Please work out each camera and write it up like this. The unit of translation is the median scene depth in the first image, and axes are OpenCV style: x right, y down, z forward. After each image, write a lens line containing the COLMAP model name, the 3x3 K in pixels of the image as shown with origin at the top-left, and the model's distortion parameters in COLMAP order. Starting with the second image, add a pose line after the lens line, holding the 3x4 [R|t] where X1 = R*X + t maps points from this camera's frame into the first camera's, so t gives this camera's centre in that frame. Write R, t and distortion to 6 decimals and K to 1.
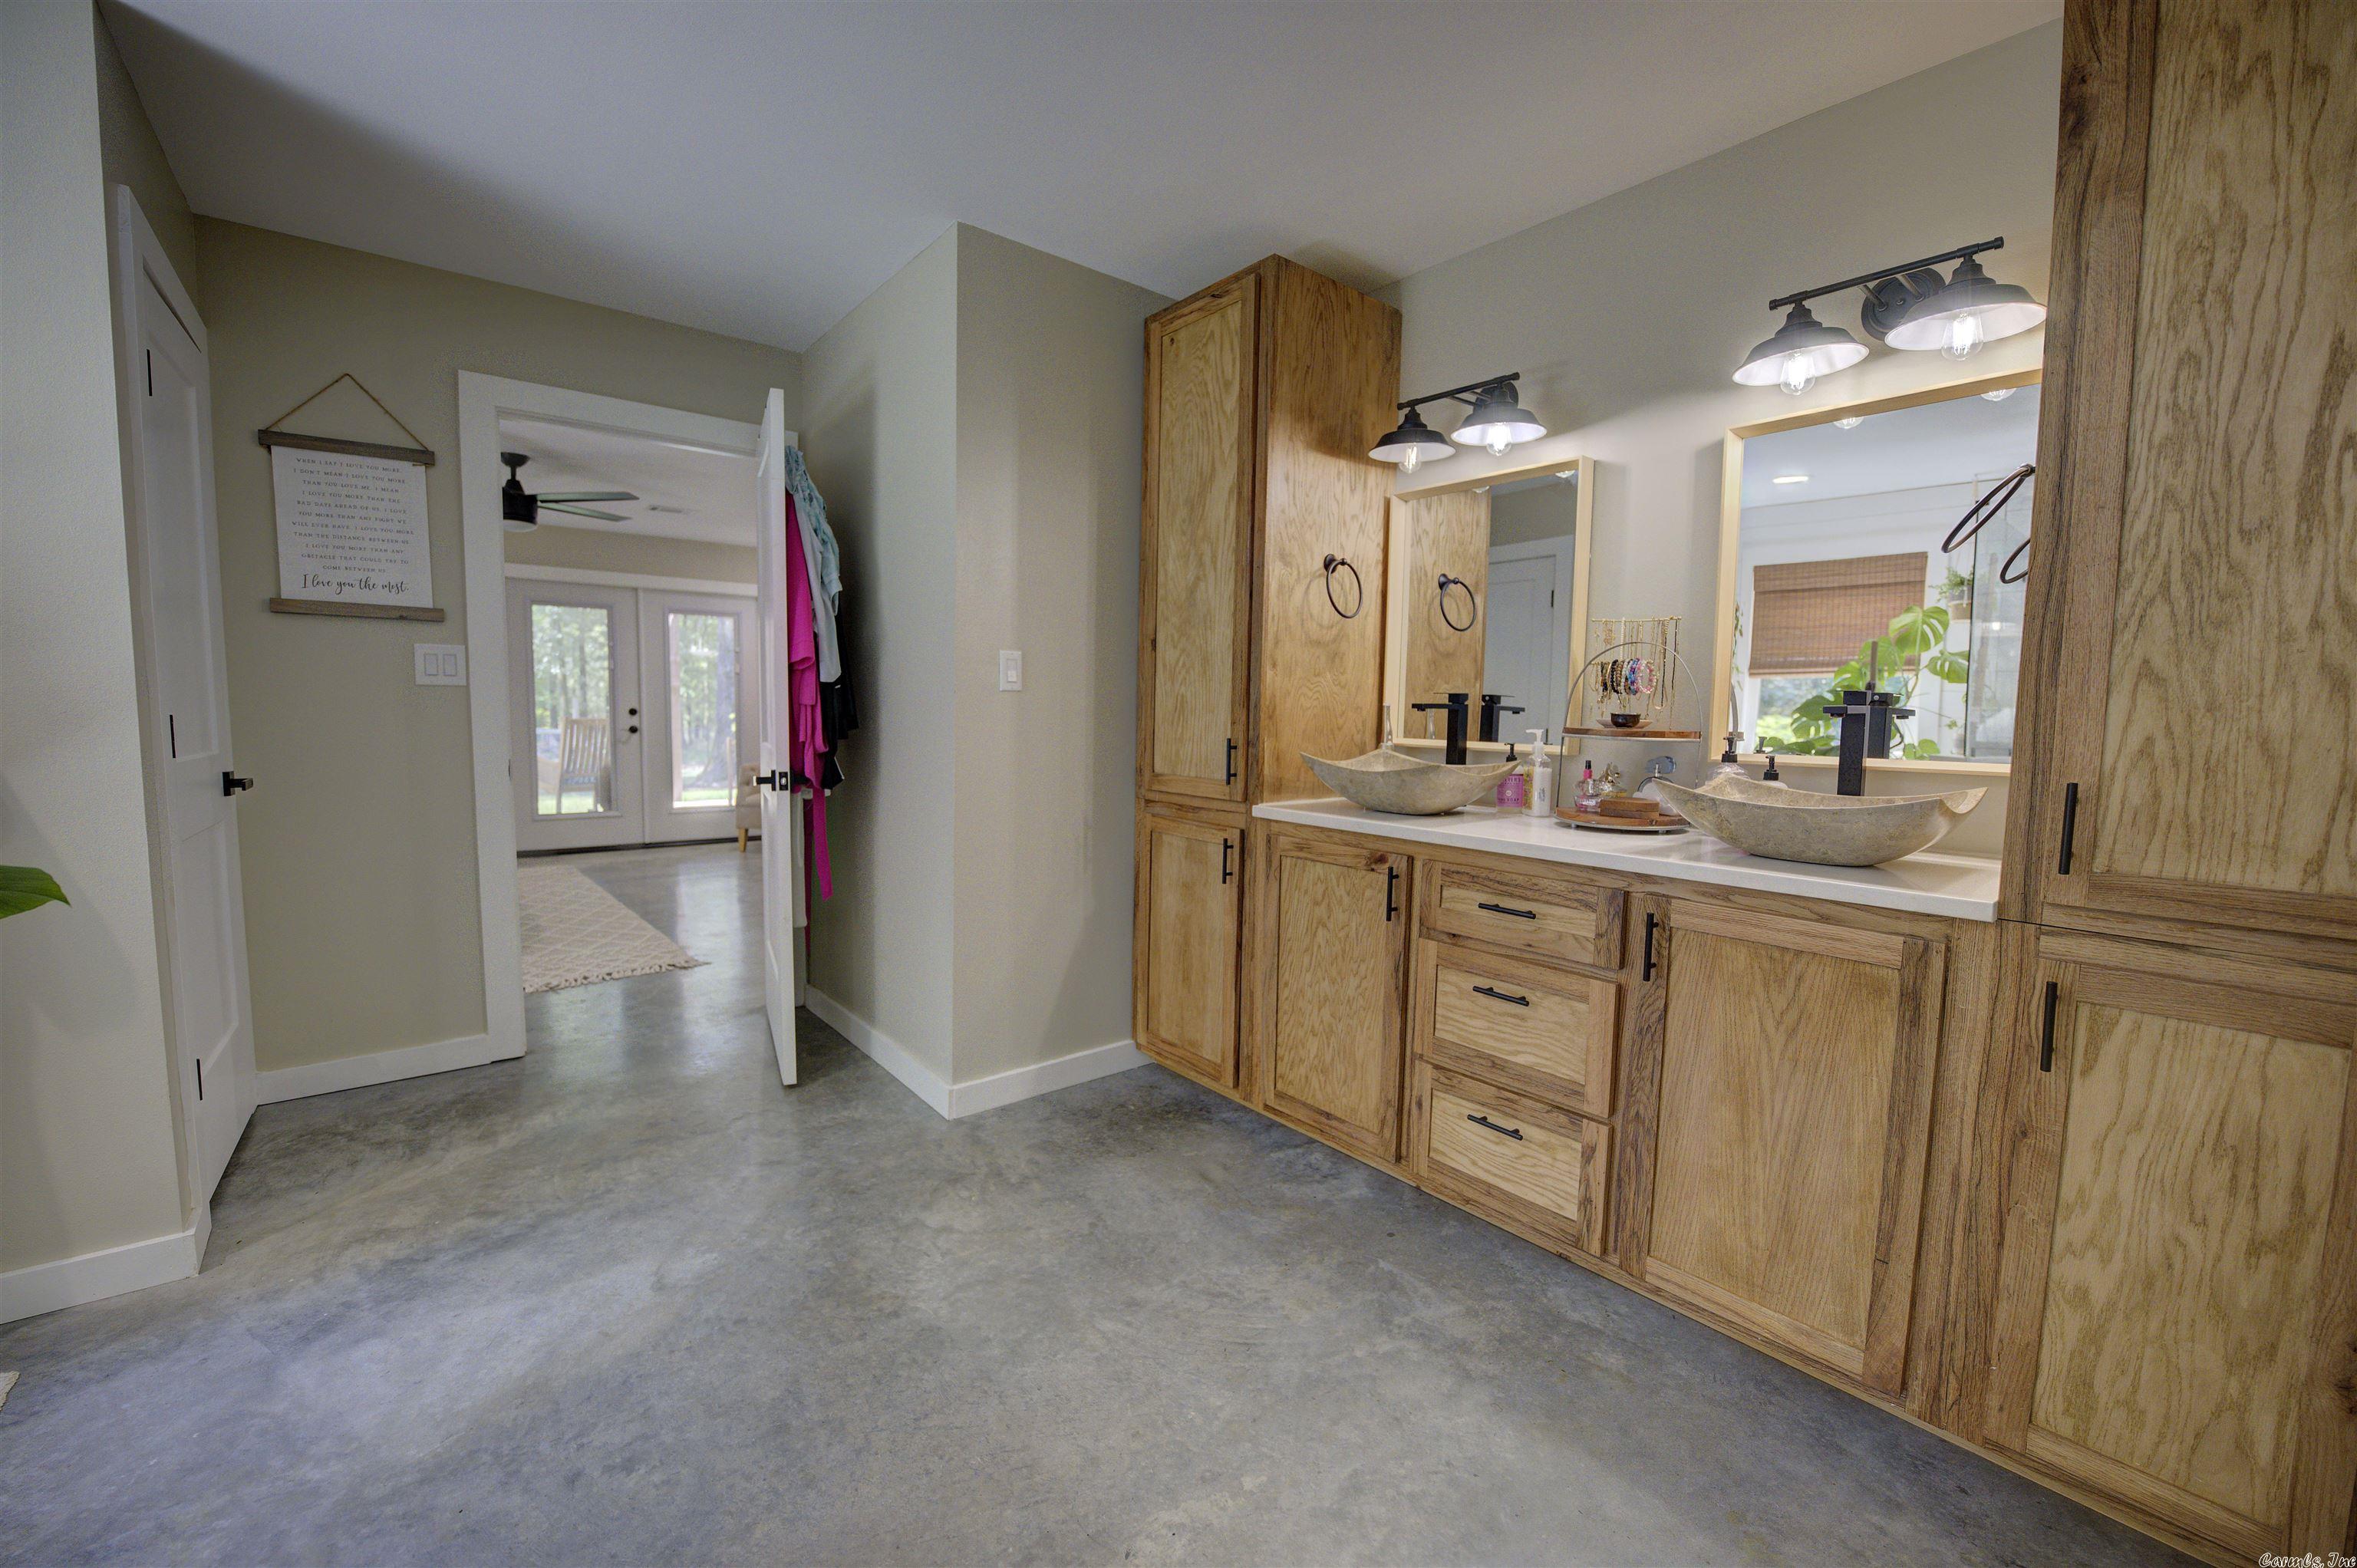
lens RADIAL K [[958.1, 0, 1186.1], [0, 958.1, 783.9], [0, 0, 1]] dist [-0.023072, 0.000510]
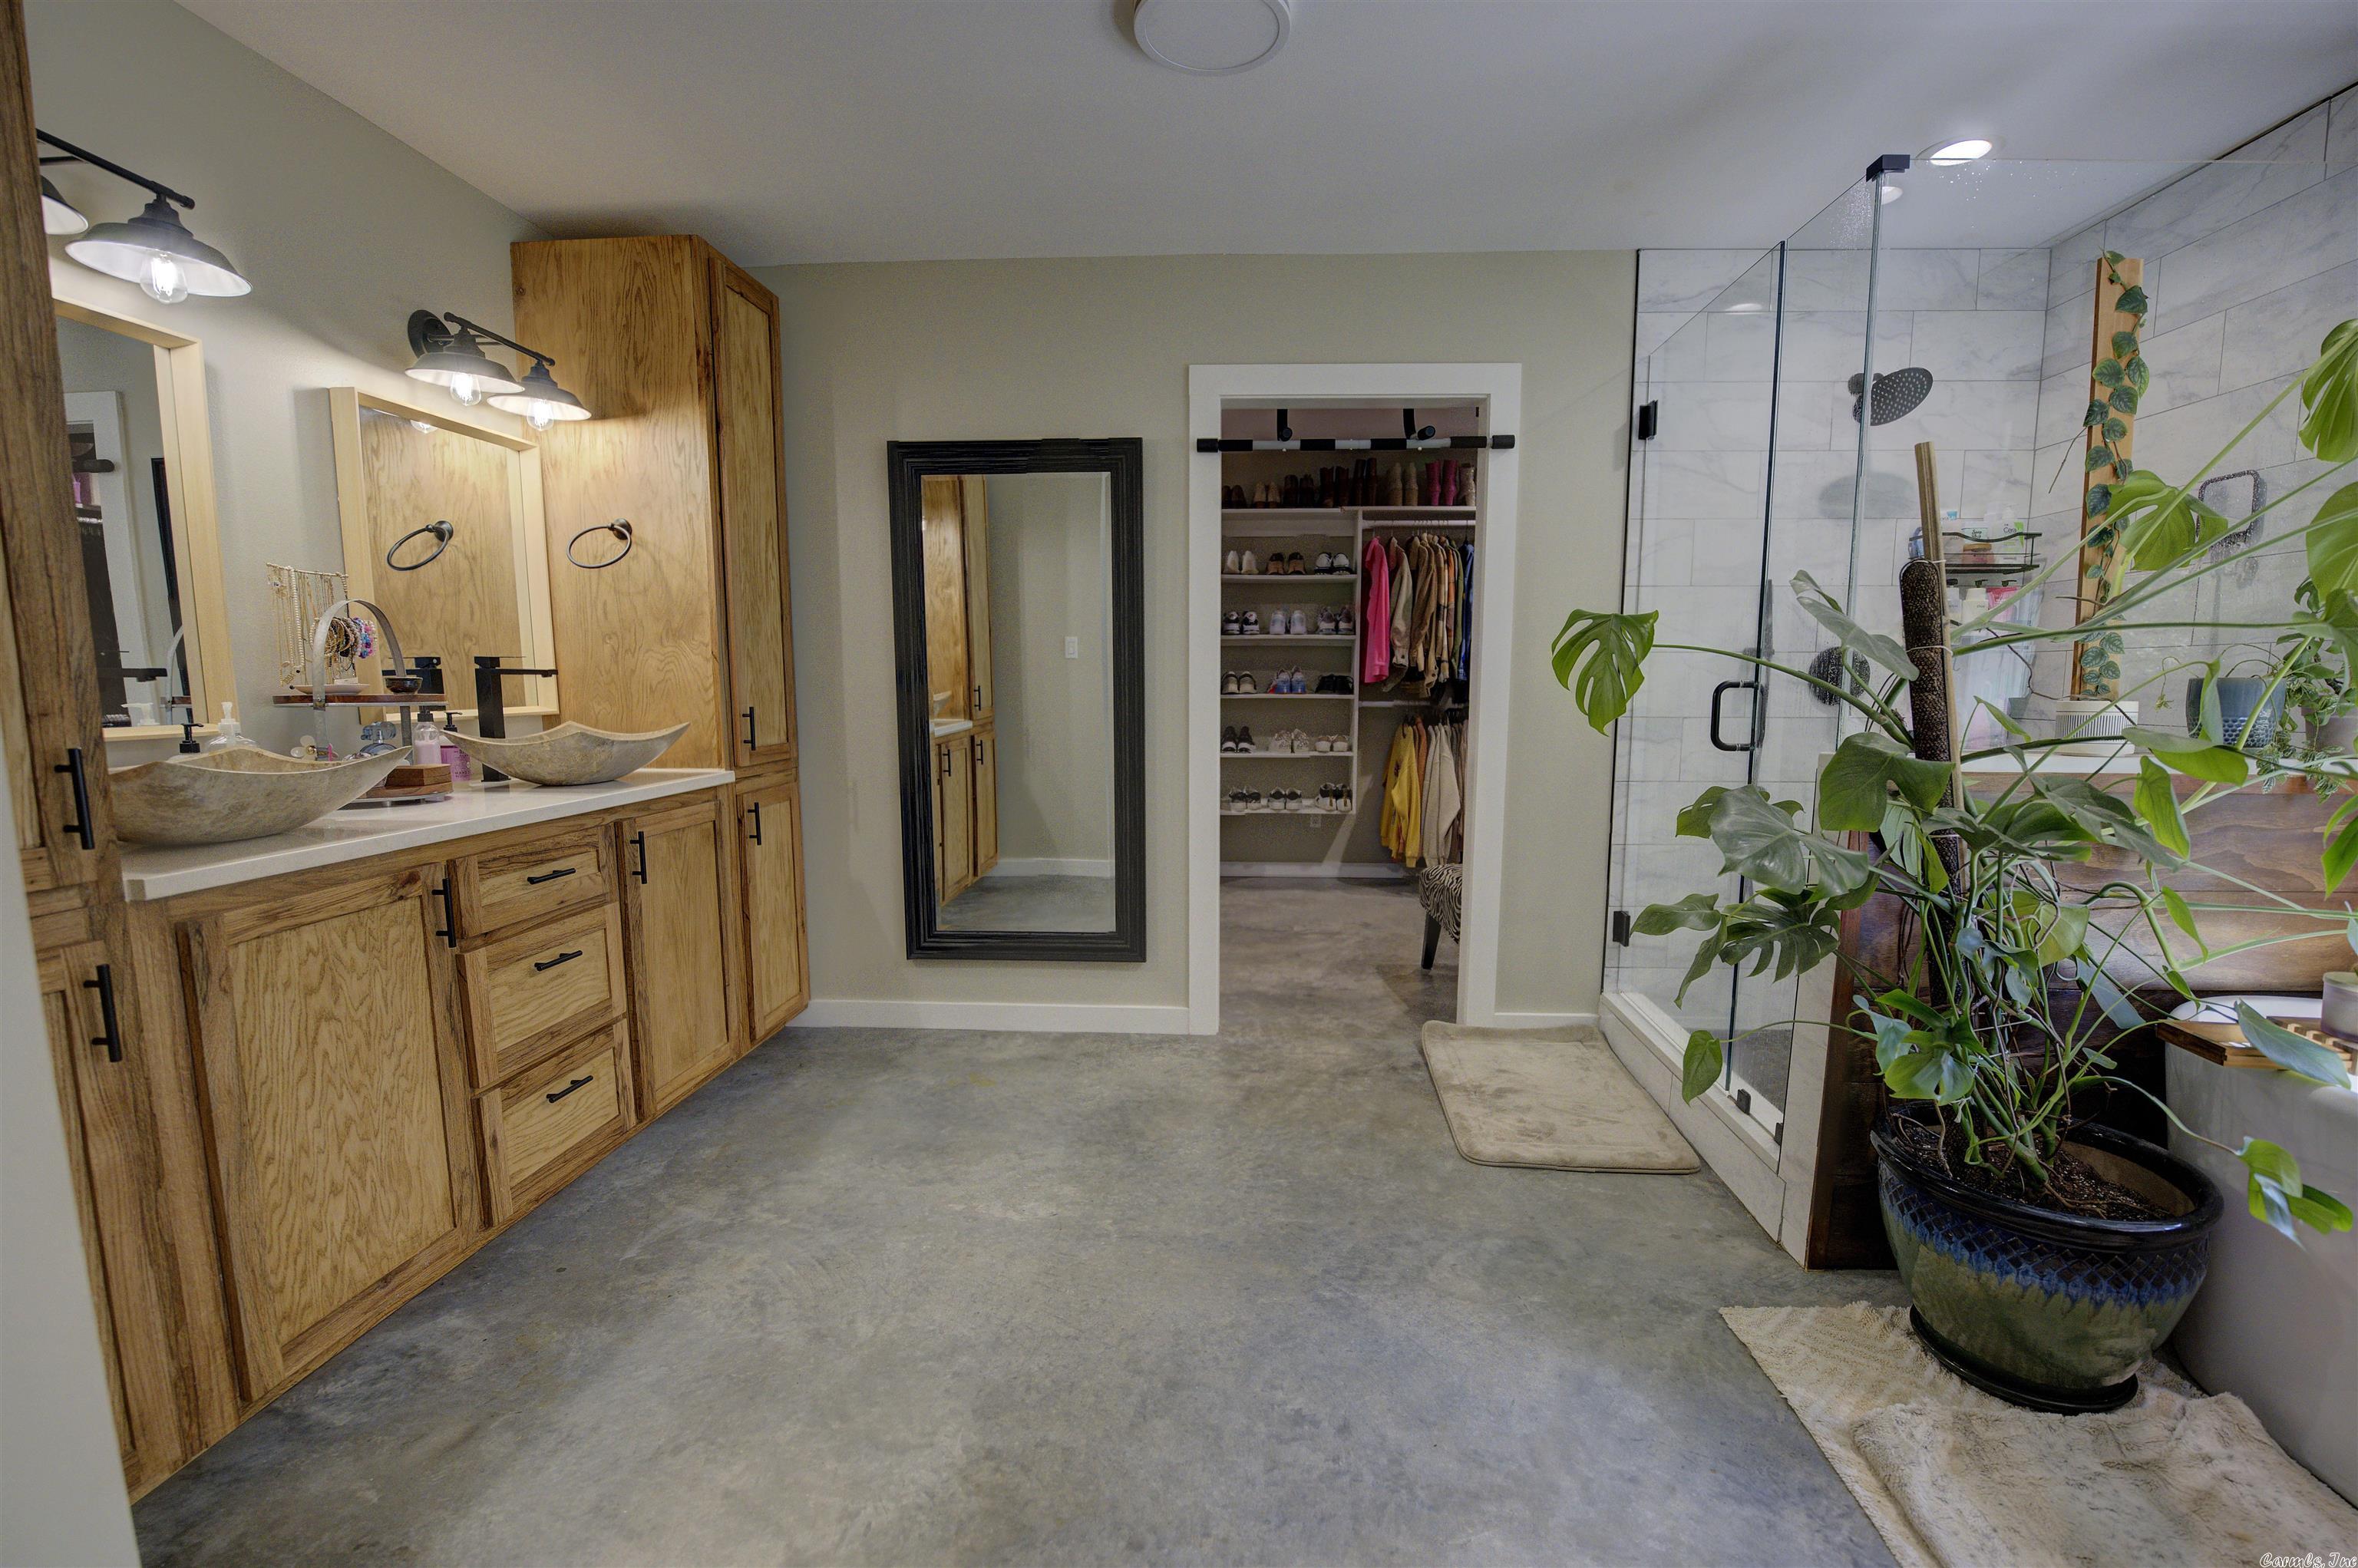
lens RADIAL K [[986.9, 0, 1223.5], [0, 986.9, 785.8], [0, 0, 1]] dist [-0.022422, 0.000581]
pose [[-0.745450, -0.091402, 0.660265, -0.841472], [0.038444, 0.983009, 0.179484, -0.115313], [-0.665452, 0.159180, -0.729271, 1.233100]]
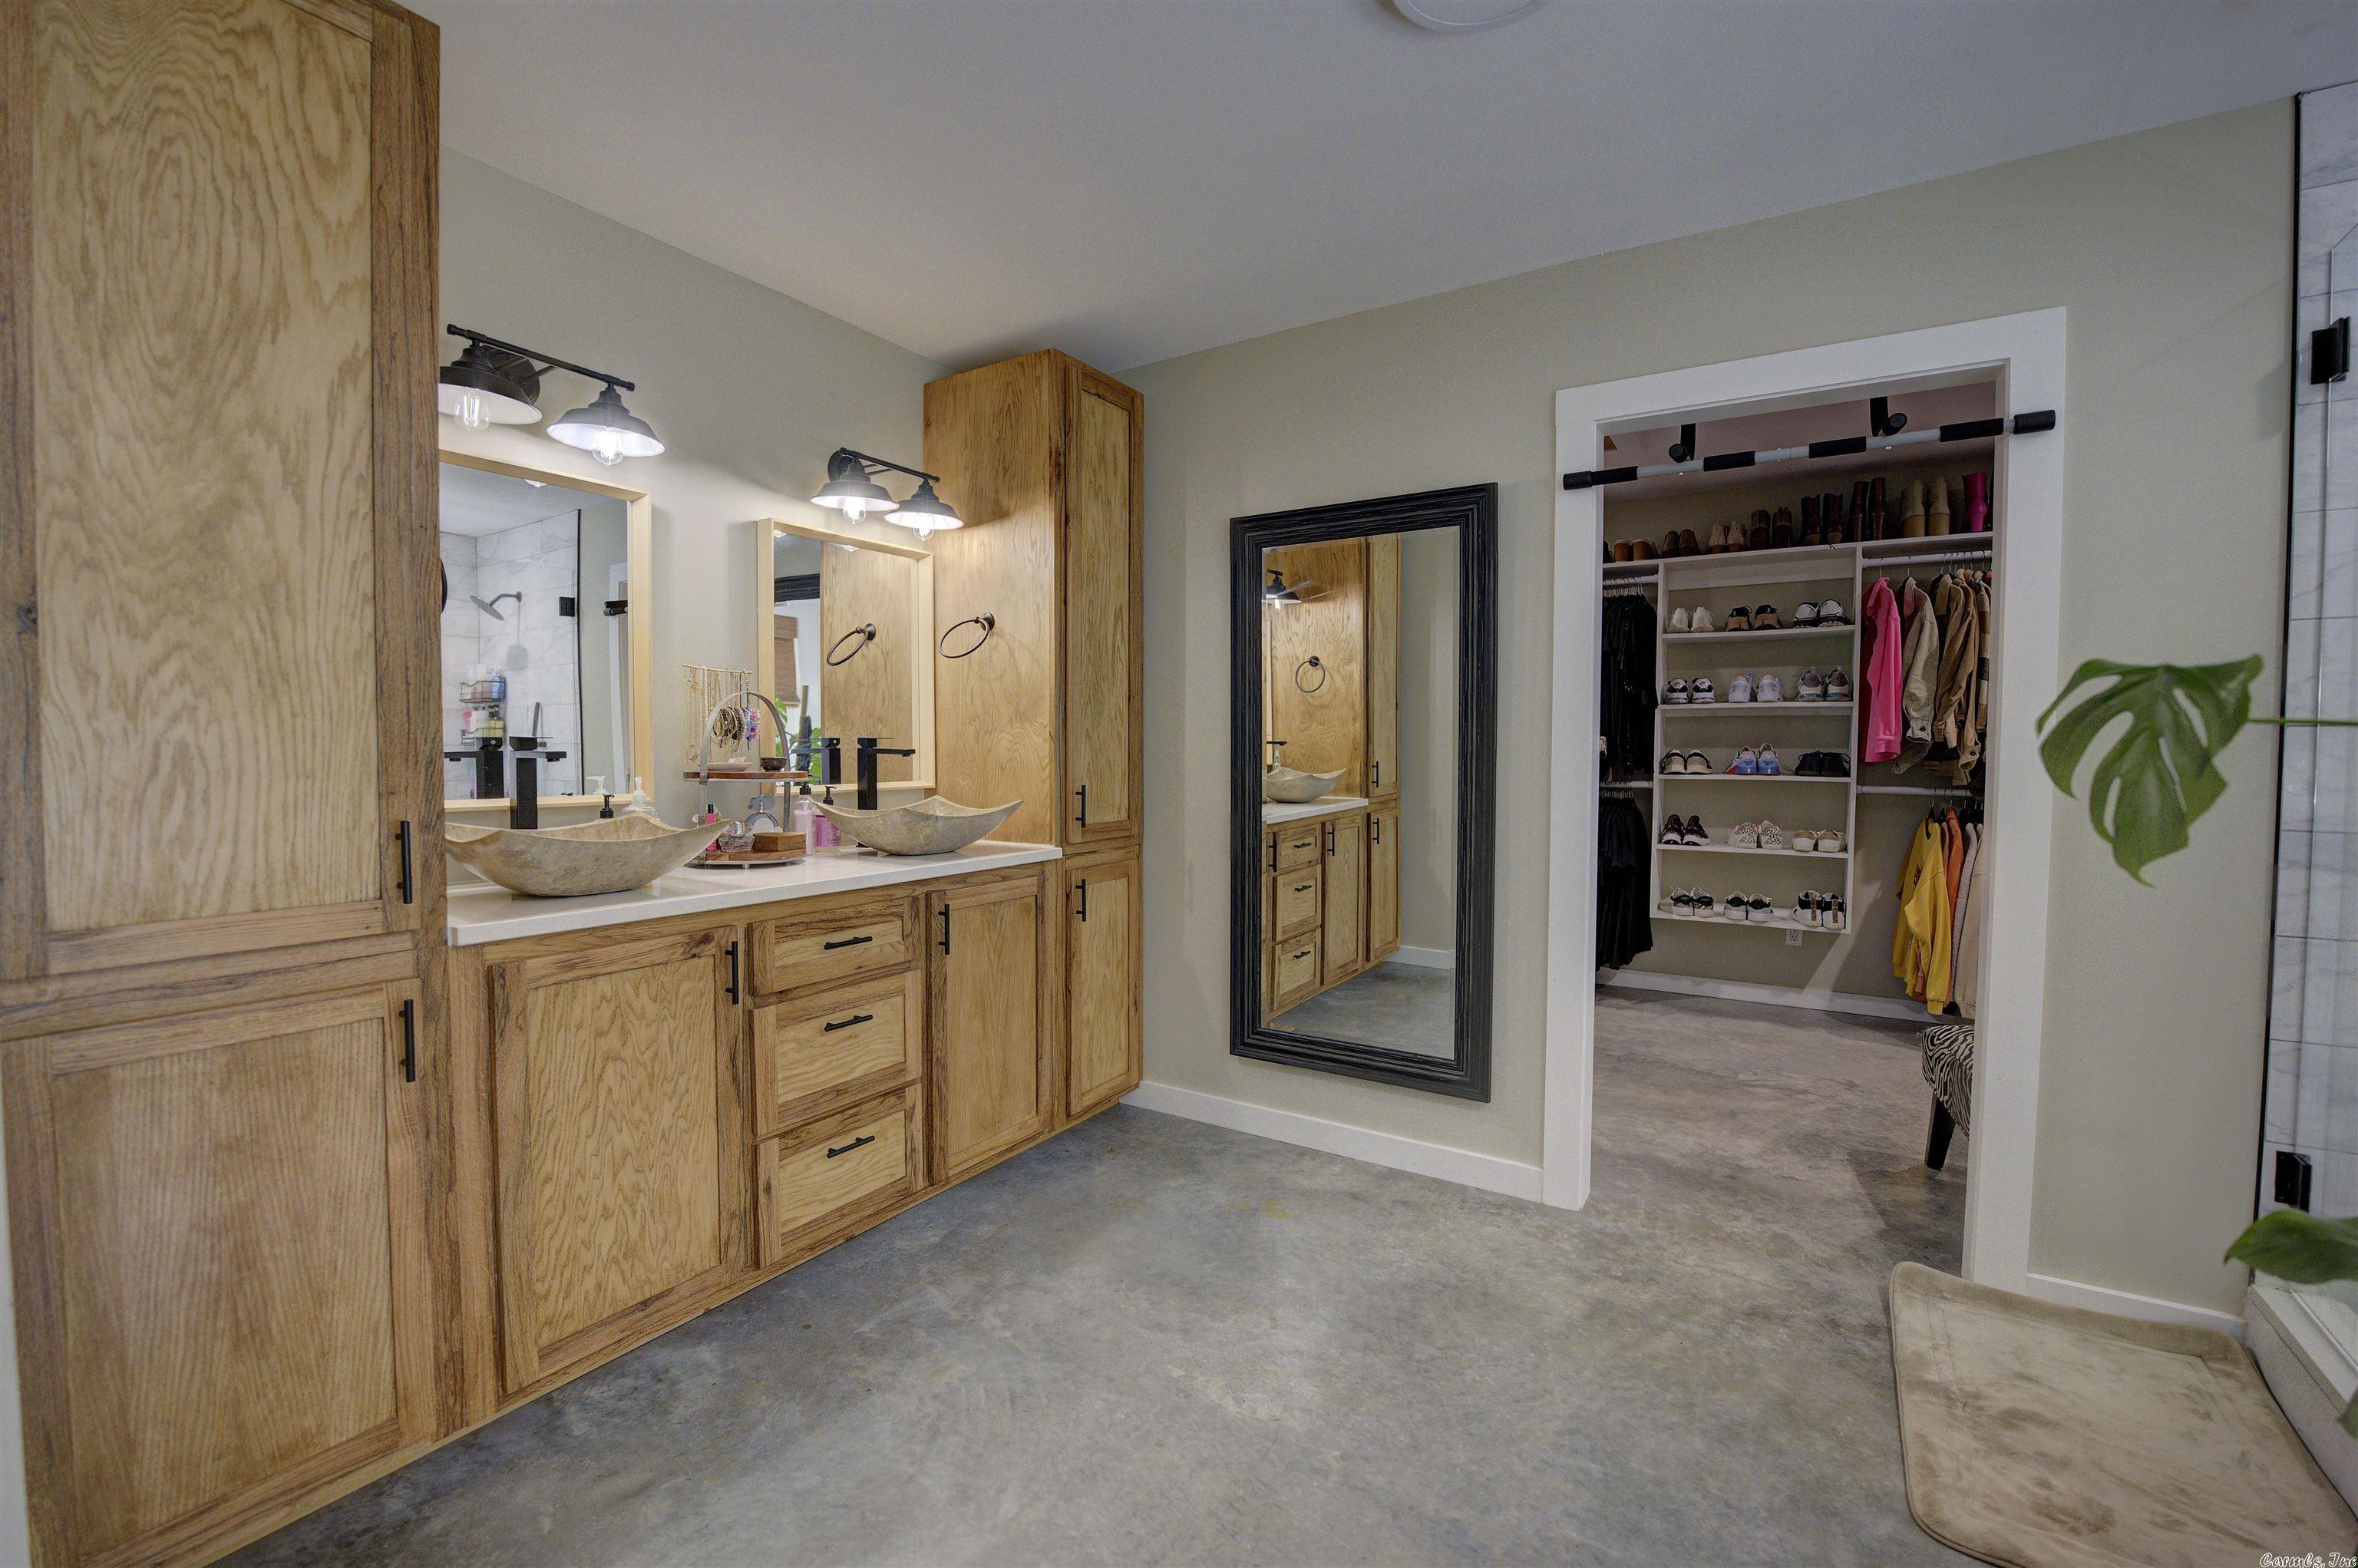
lens RADIAL K [[975.1, 0, 1187.1], [0, 975.1, 771.6], [0, 0, 1]] dist [-0.022308, 0.000930]
pose [[-0.315579, -0.043308, 0.947910, -0.802002], [0.066392, 0.995502, 0.067585, -0.106727], [-0.946574, 0.084262, -0.311285, 0.938593]]
